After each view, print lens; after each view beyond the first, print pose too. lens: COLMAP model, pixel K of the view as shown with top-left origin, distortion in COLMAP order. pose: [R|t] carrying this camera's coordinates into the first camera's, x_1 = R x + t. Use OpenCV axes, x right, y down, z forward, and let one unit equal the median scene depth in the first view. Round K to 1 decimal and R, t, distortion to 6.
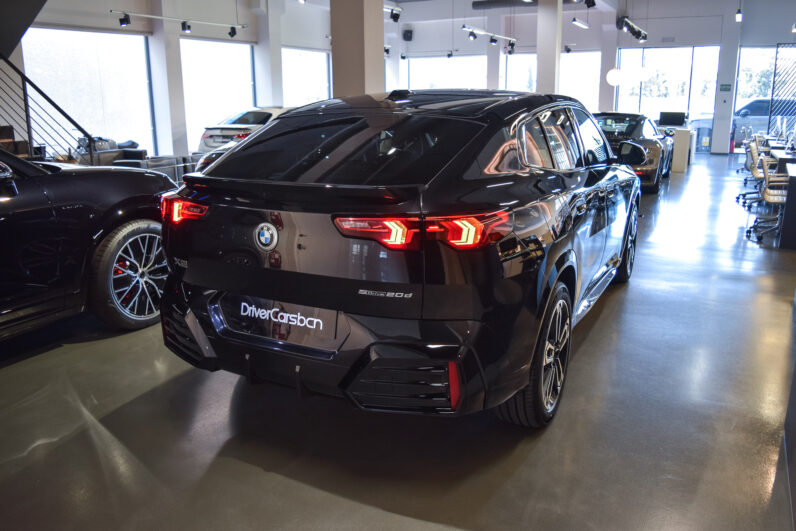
lens RADIAL K [[629.7, 0, 398.0], [0, 629.7, 265.5], [0, 0, 1]] dist [-0.067638, -0.006202]
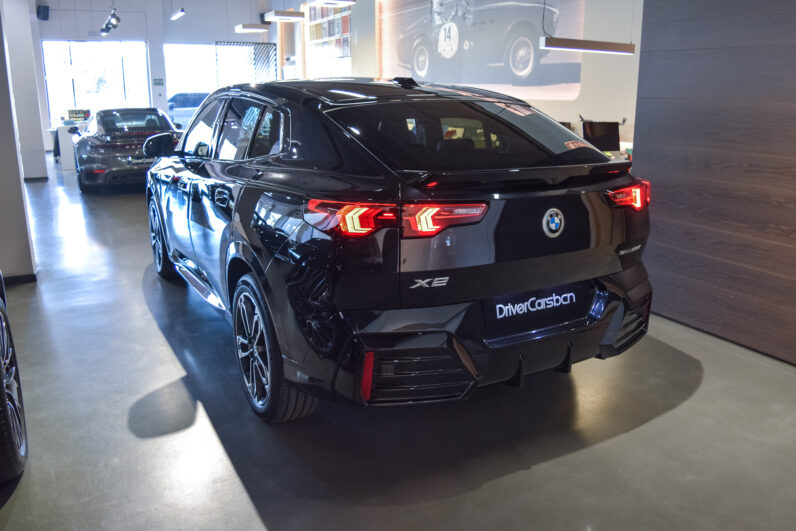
lens RADIAL K [[629.7, 0, 398.0], [0, 629.7, 265.5], [0, 0, 1]] dist [-0.067638, -0.006202]
pose [[0.524284, -0.205718, 0.826321, -1.095107], [0.200785, 0.972884, 0.114812, -0.134246], [-0.827533, 0.105719, 0.551373, 0.624800]]
